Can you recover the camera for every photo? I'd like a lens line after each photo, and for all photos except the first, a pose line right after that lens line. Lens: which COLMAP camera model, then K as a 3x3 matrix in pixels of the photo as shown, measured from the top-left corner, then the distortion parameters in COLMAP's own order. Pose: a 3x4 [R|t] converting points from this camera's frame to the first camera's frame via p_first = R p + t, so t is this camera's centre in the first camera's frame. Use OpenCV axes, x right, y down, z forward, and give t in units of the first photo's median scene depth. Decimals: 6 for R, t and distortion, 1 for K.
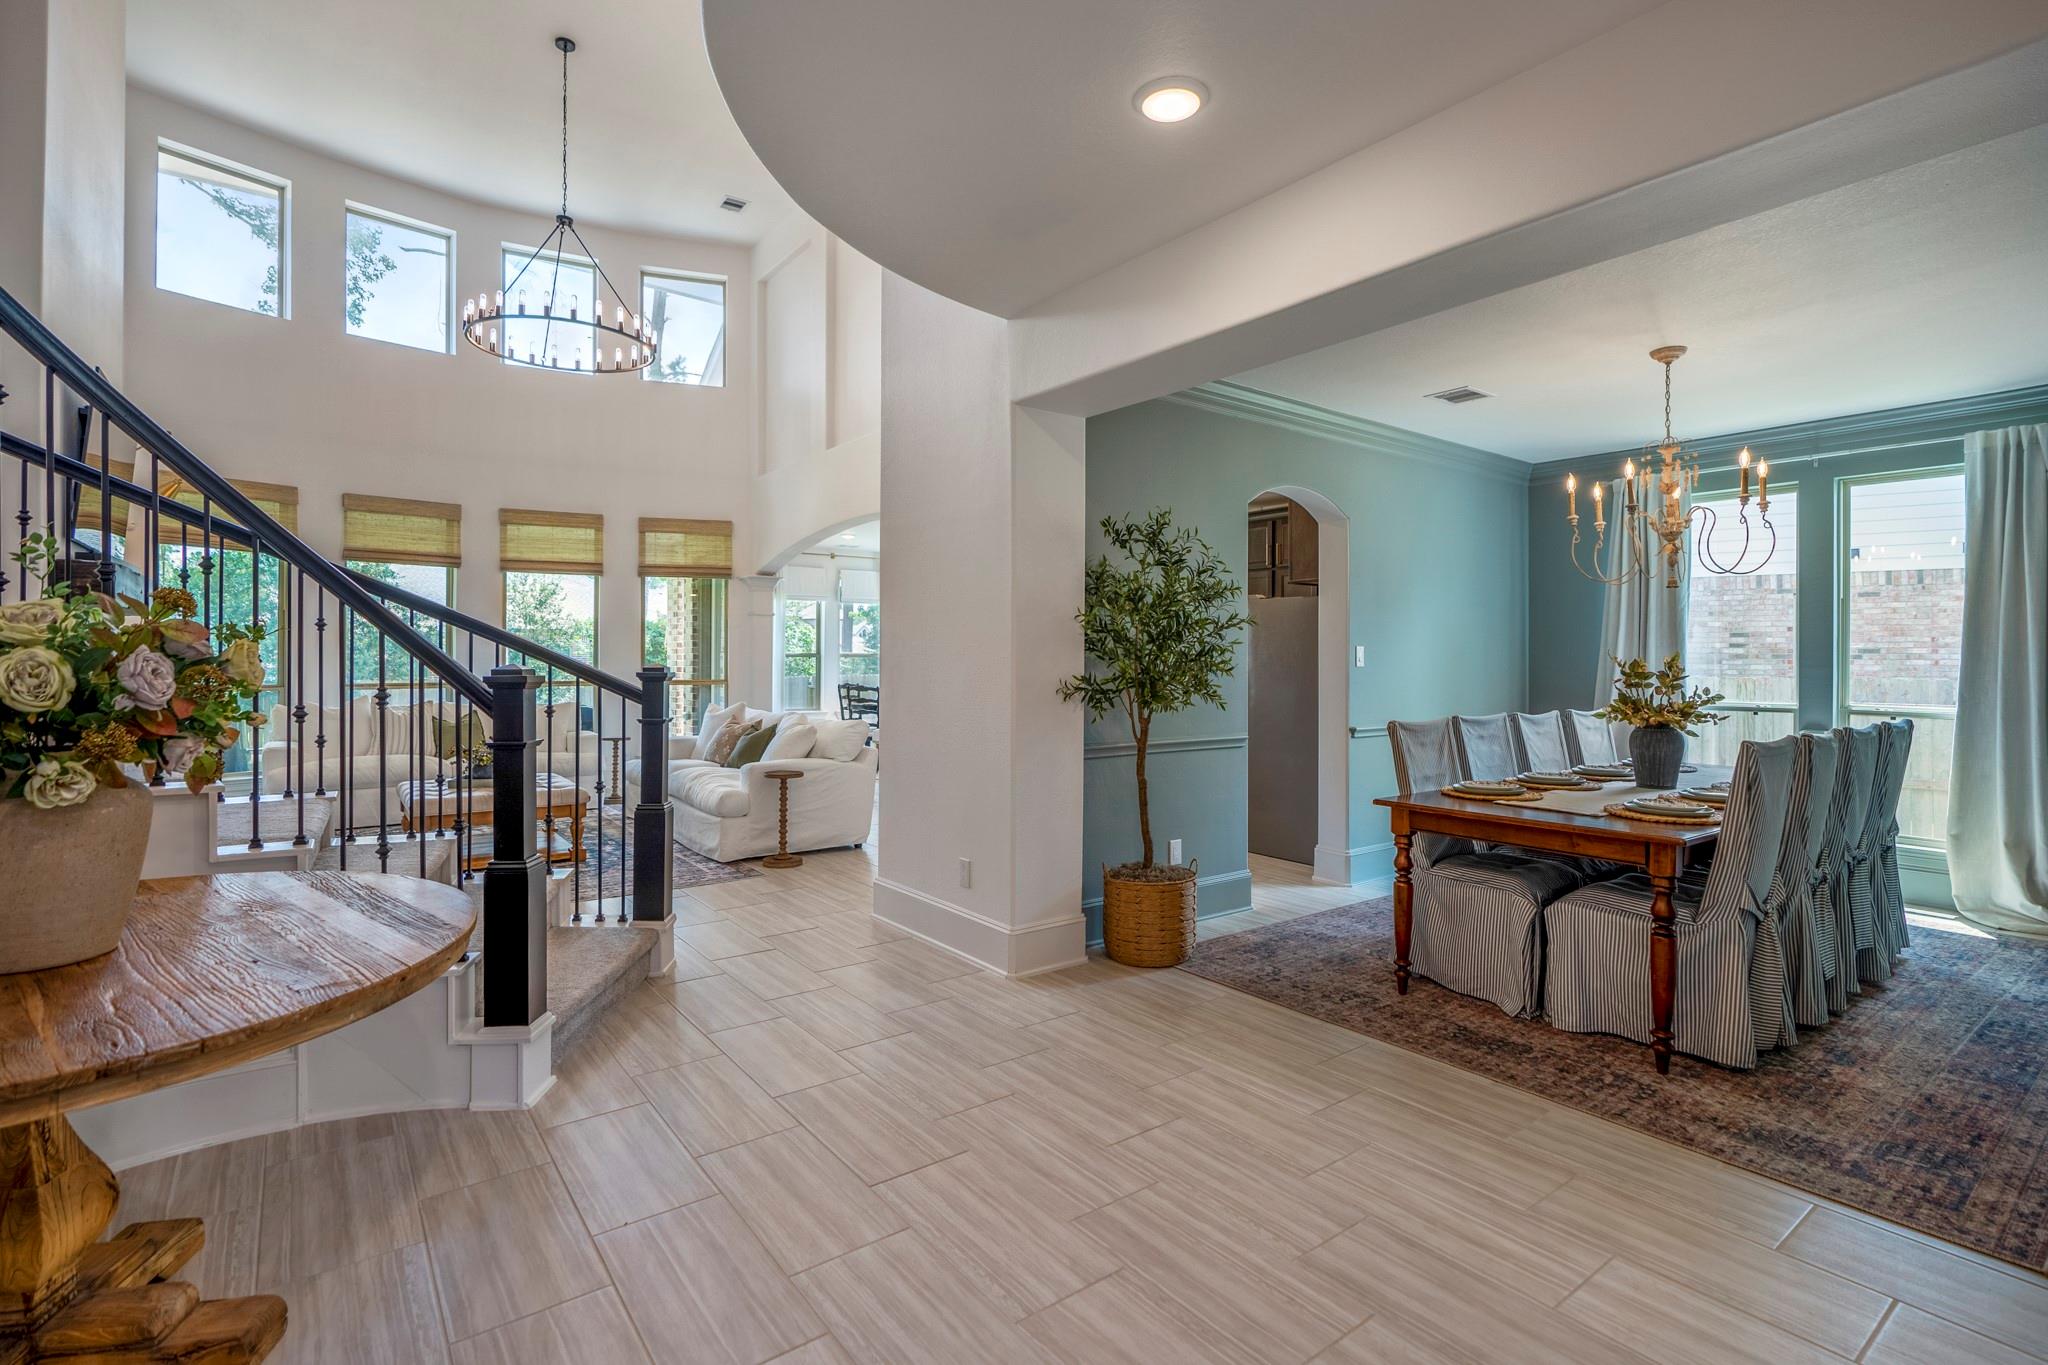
lens RADIAL K [[956.2, 0, 1020.6], [0, 956.2, 665.1], [0, 0, 1]] dist [-0.010292, 0.000396]
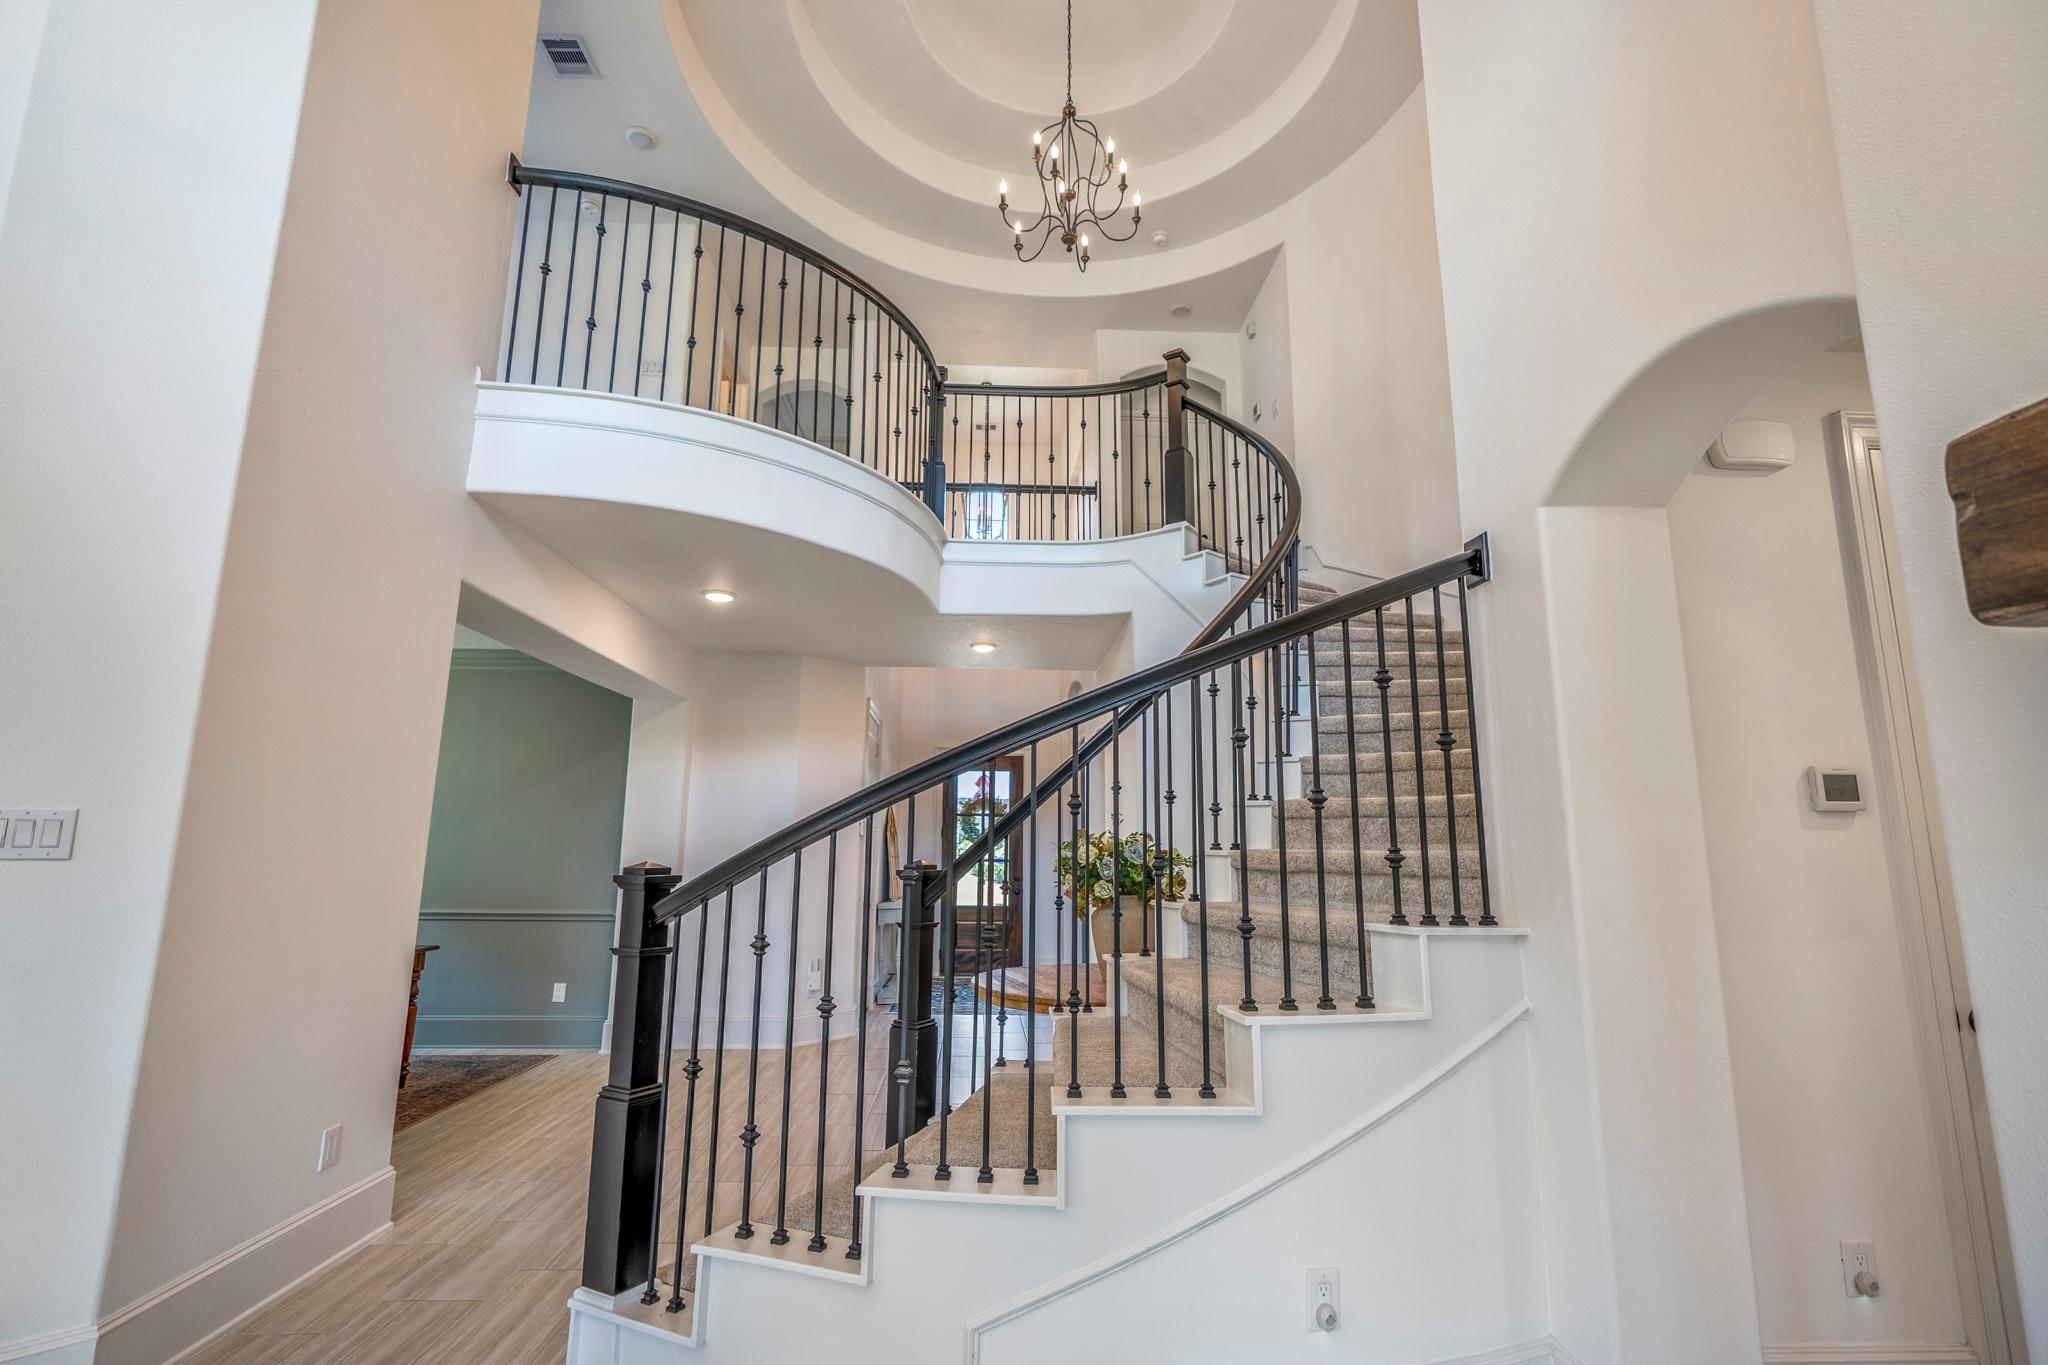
lens RADIAL K [[935.2, 0, 1021.8], [0, 935.2, 682.8], [0, 0, 1]] dist [-0.001825, 0.000082]
pose [[-0.823804, 0.088810, 0.559875, -0.638488], [-0.010290, 0.985146, -0.171409, -0.008953], [-0.566781, -0.146969, -0.810654, 0.924083]]
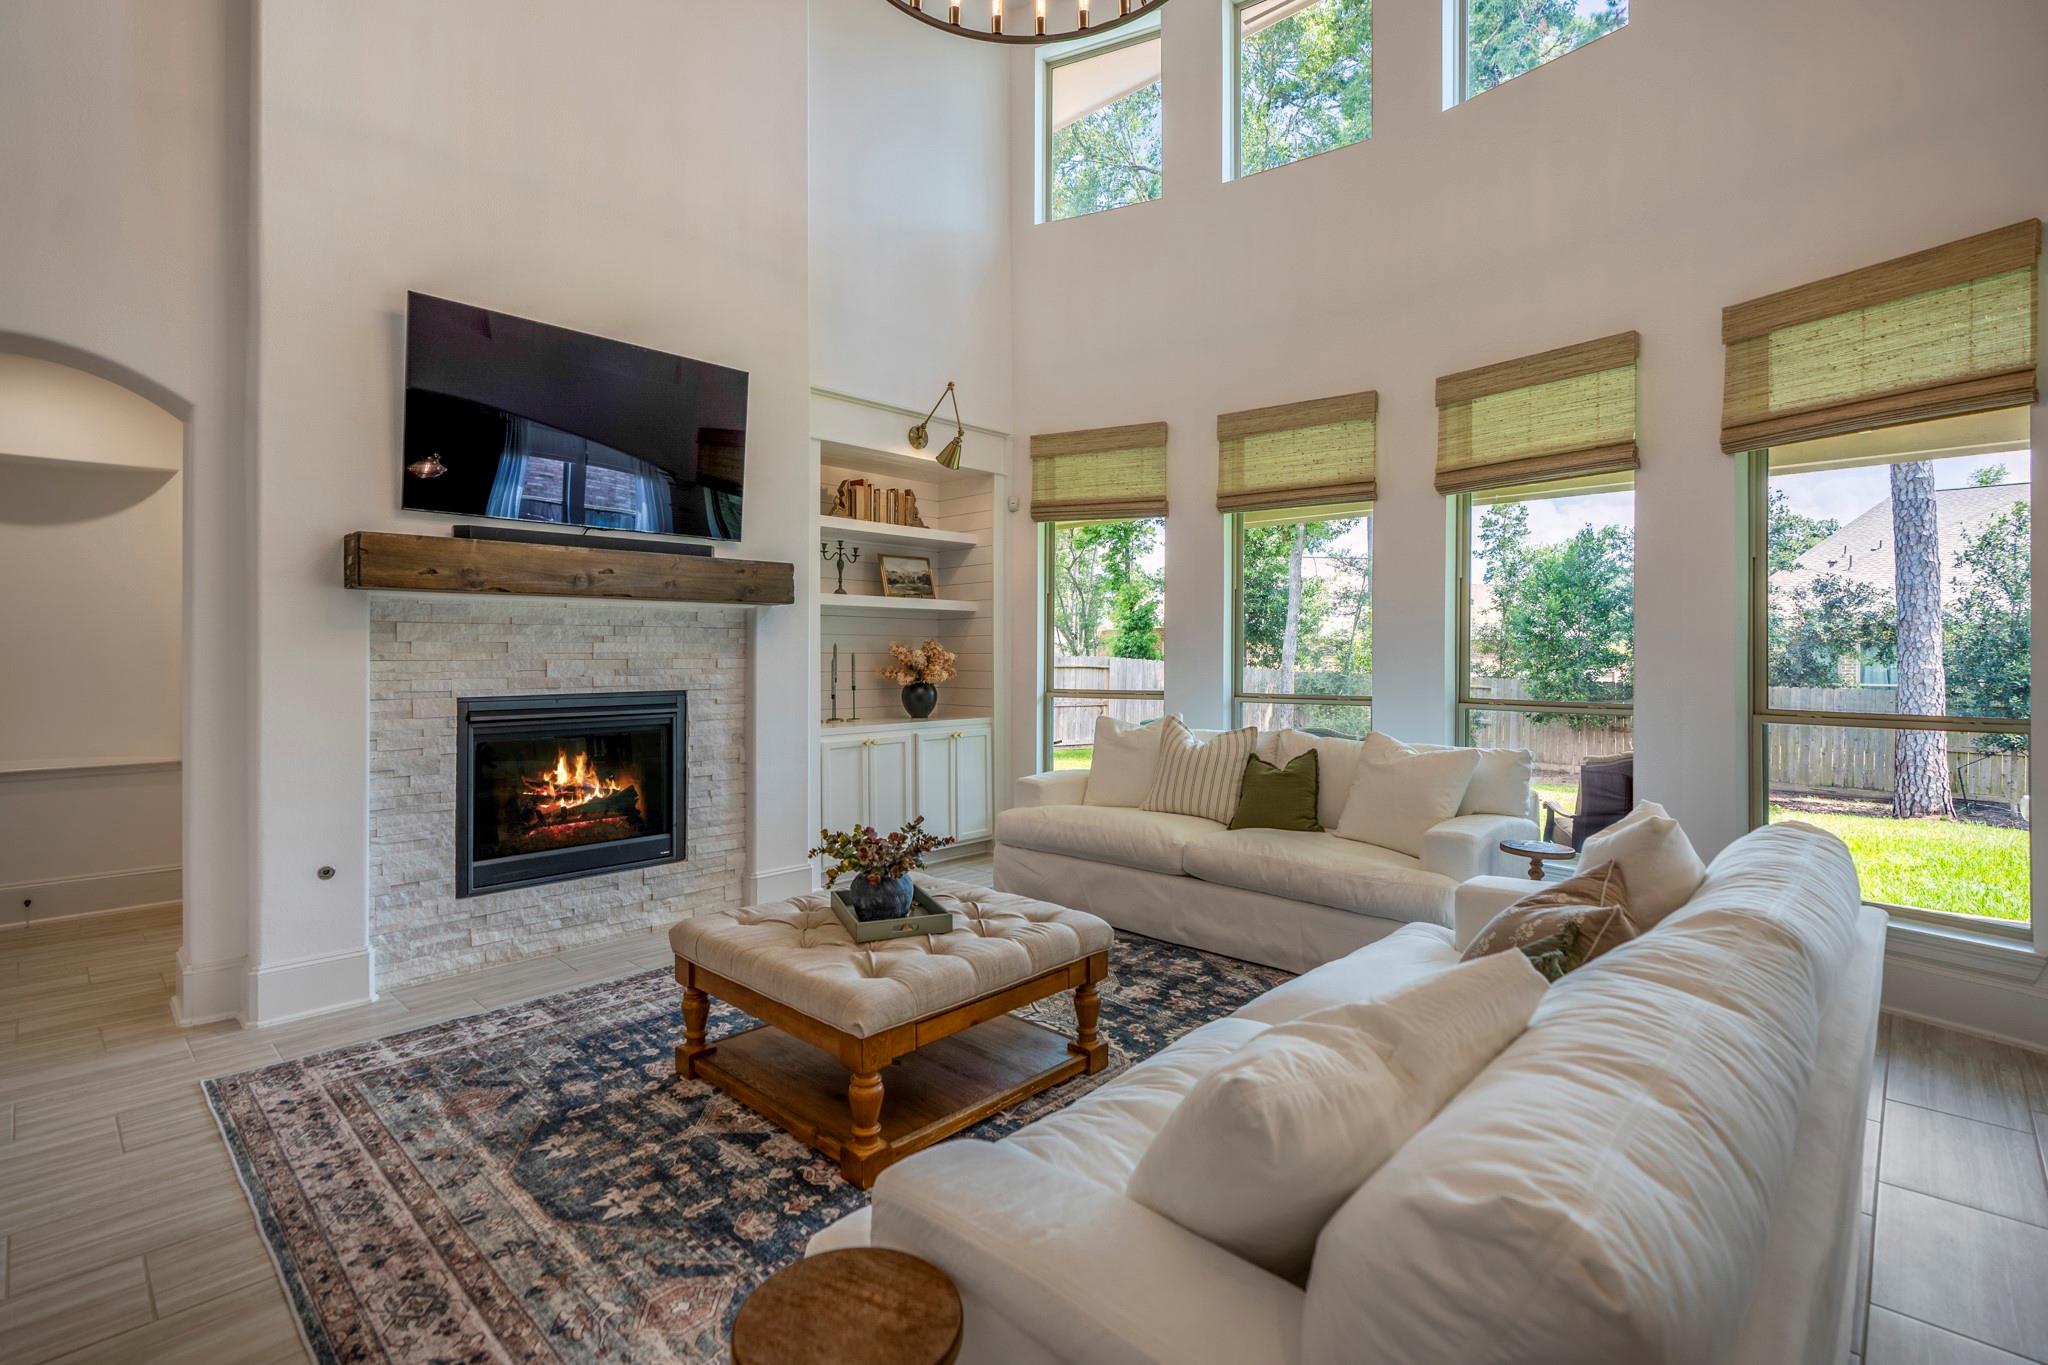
lens RADIAL K [[954.8, 0, 1010.2], [0, 954.8, 654.2], [0, 0, 1]] dist [-0.005083, 0.000434]
pose [[0.158330, -0.006230, -0.987367, -0.076089], [-0.006662, 0.999951, -0.007378, -0.003767], [0.987364, 0.007746, 0.158281, 1.001095]]
